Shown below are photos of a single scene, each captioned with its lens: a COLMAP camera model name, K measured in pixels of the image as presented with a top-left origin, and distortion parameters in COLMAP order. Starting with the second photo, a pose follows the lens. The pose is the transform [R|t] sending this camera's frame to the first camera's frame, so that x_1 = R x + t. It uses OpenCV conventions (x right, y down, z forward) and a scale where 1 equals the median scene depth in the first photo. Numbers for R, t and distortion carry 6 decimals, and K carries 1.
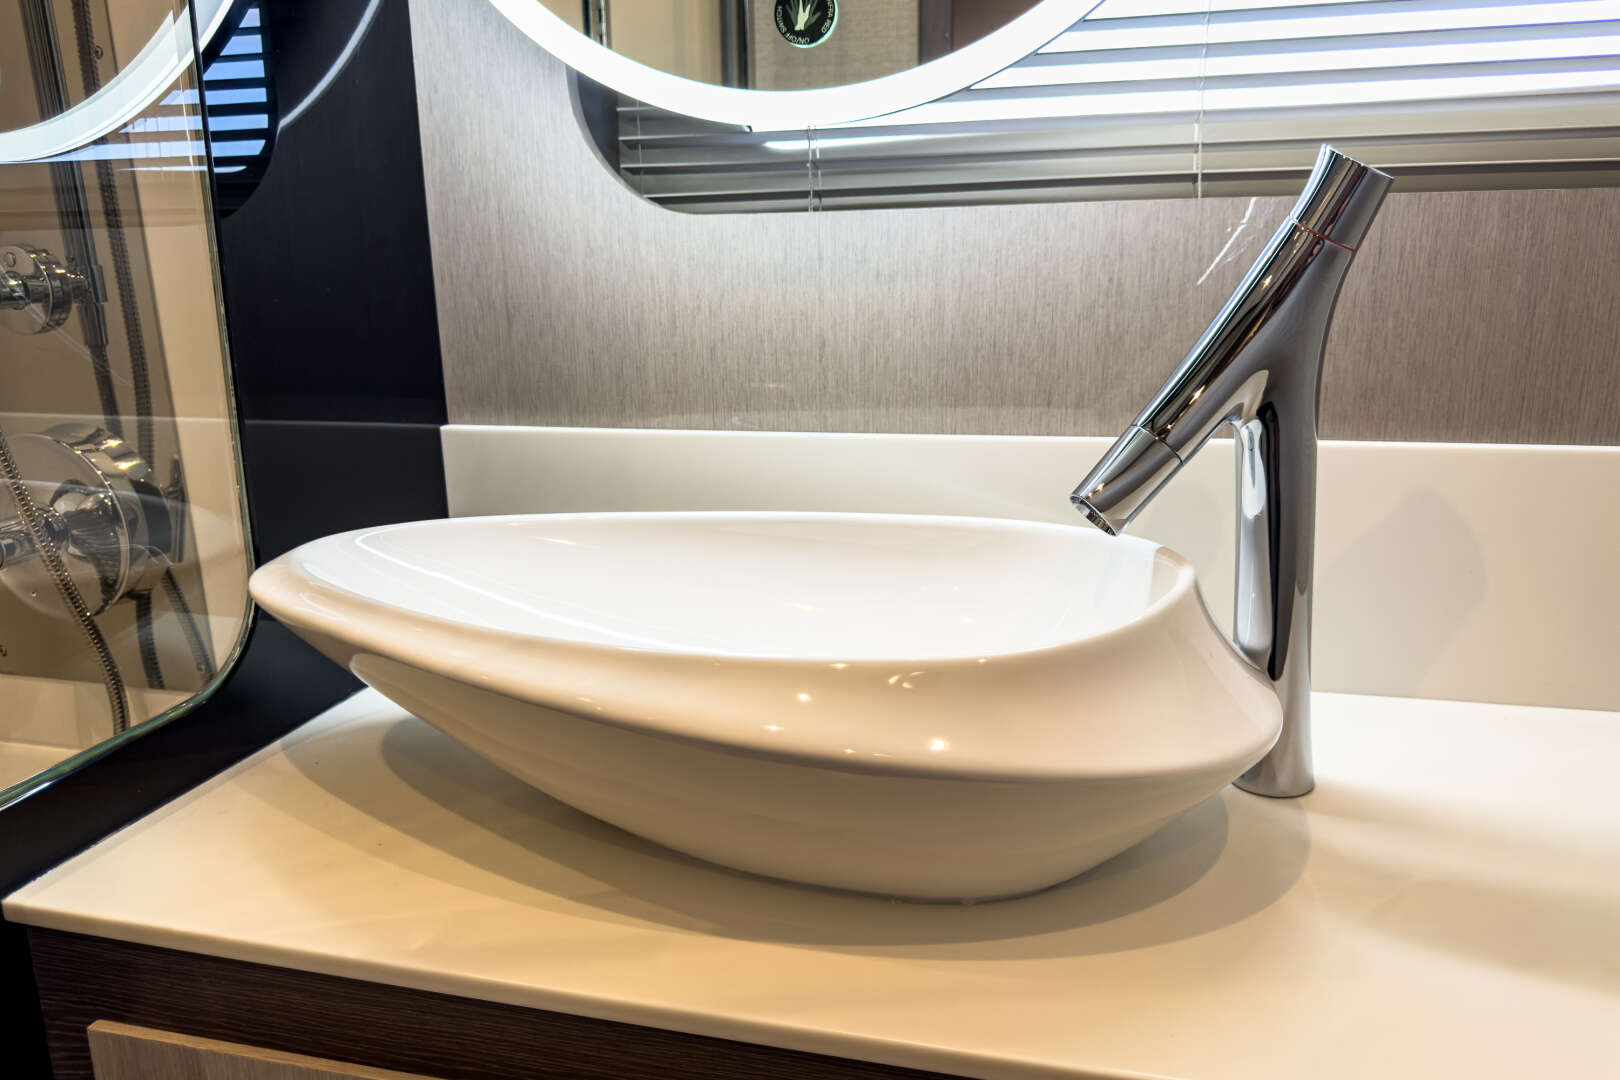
lens RADIAL K [[1165.8, 0, 803.4], [0, 1165.8, 519.4], [0, 0, 1]] dist [0.013823, -0.007086]
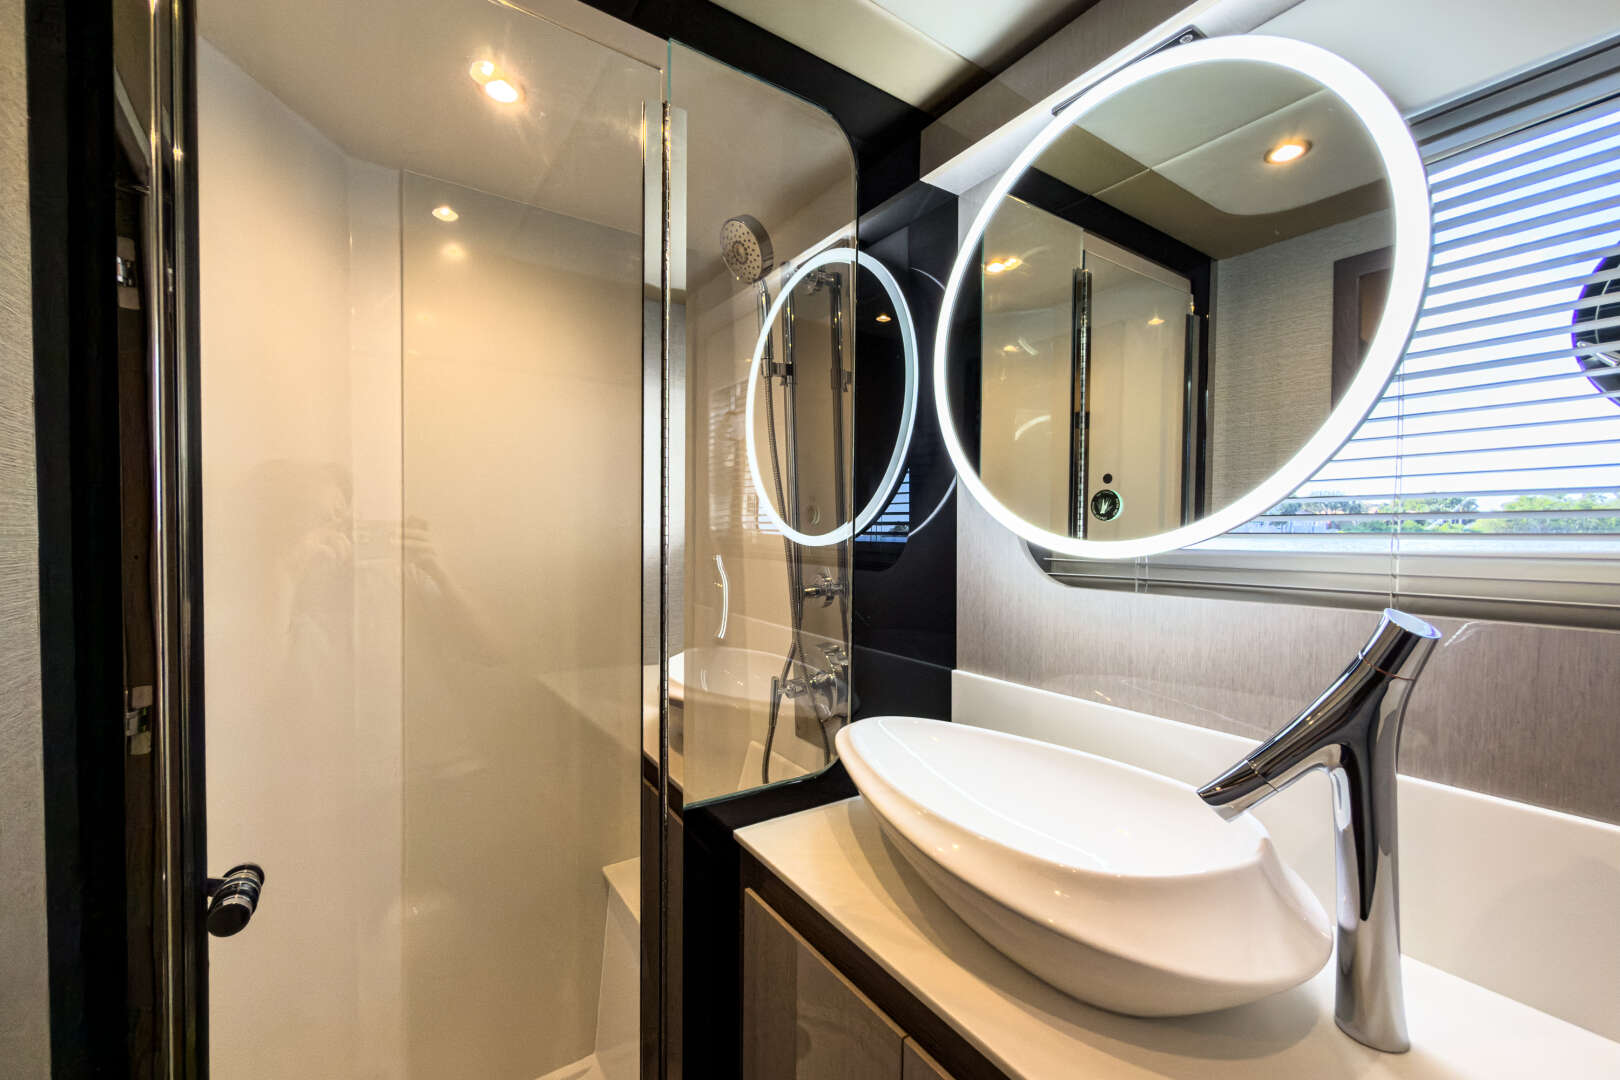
lens RADIAL K [[647.8, 0, 818.9], [0, 647.8, 544.7], [0, 0, 1]] dist [0.008868, -0.000314]
pose [[0.759306, 0.037317, -0.649663, 0.313455], [-0.164963, 0.976781, -0.136697, -0.113724], [0.629477, 0.210965, 0.747831, -0.126593]]
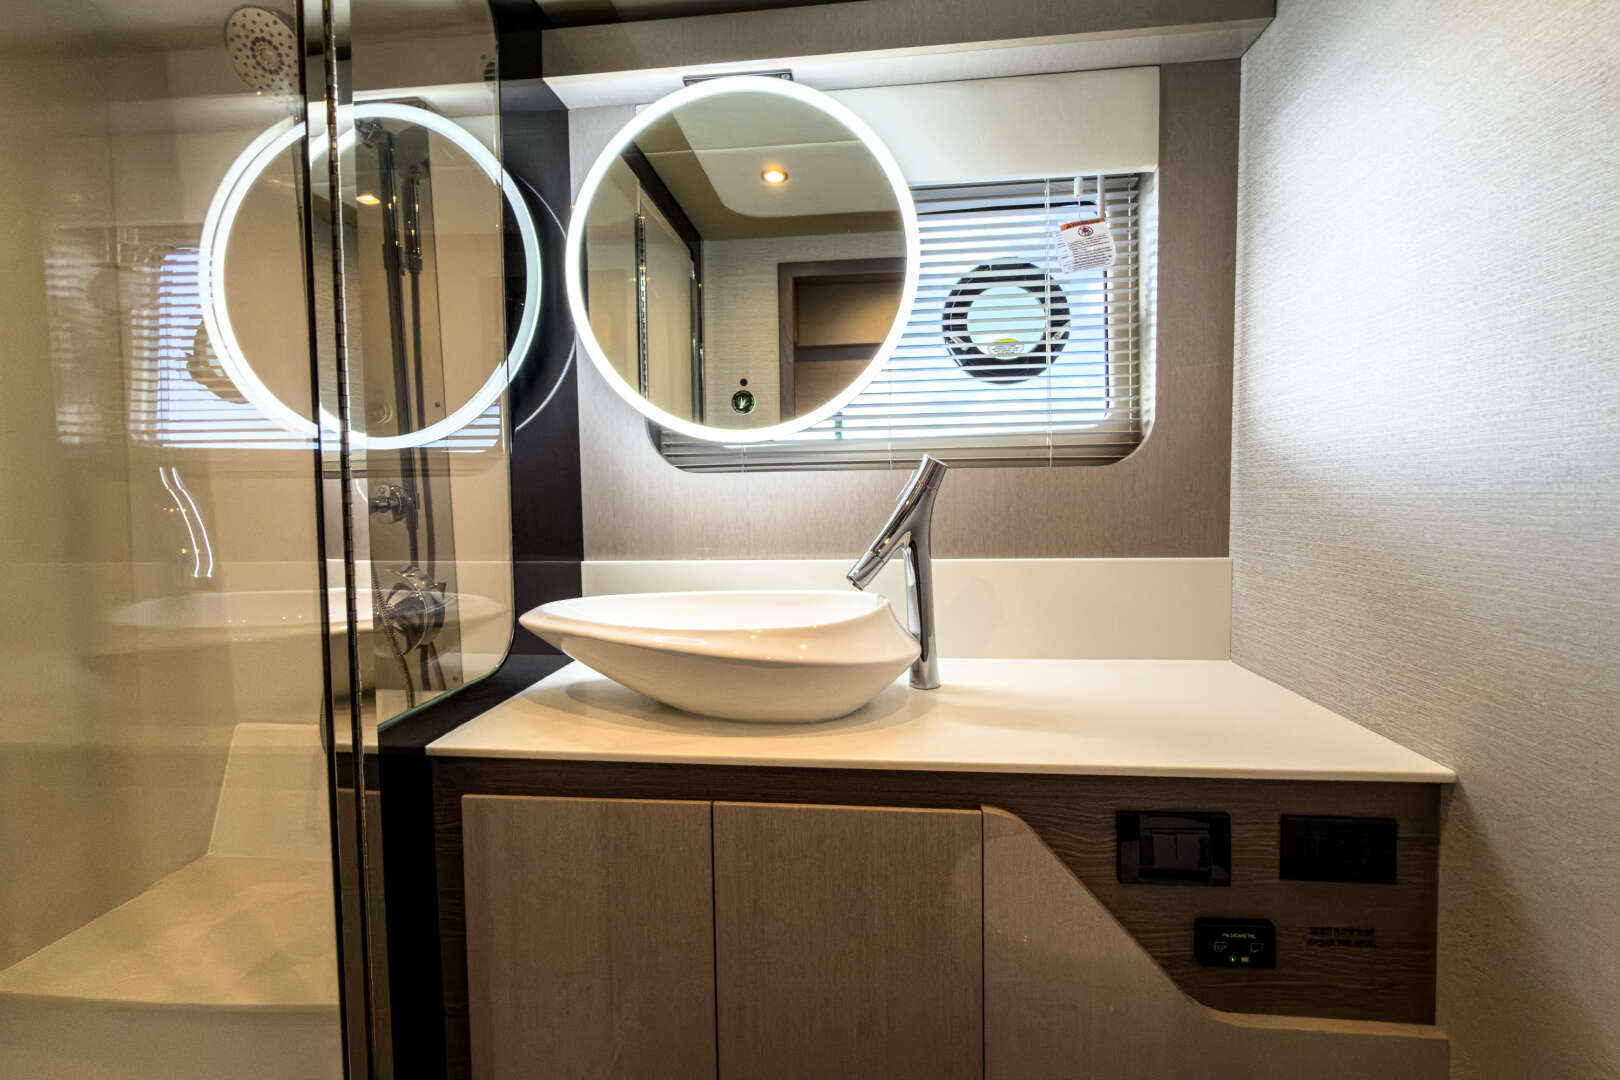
lens RADIAL K [[647.8, 0, 806.7], [0, 647.8, 502.1], [0, 0, 1]] dist [0.008868, -0.000314]
pose [[0.989579, -0.000338, 0.143988, -0.060186], [0.028808, 0.980242, -0.195691, 0.077250], [-0.141078, 0.197800, 0.970037, -0.369721]]
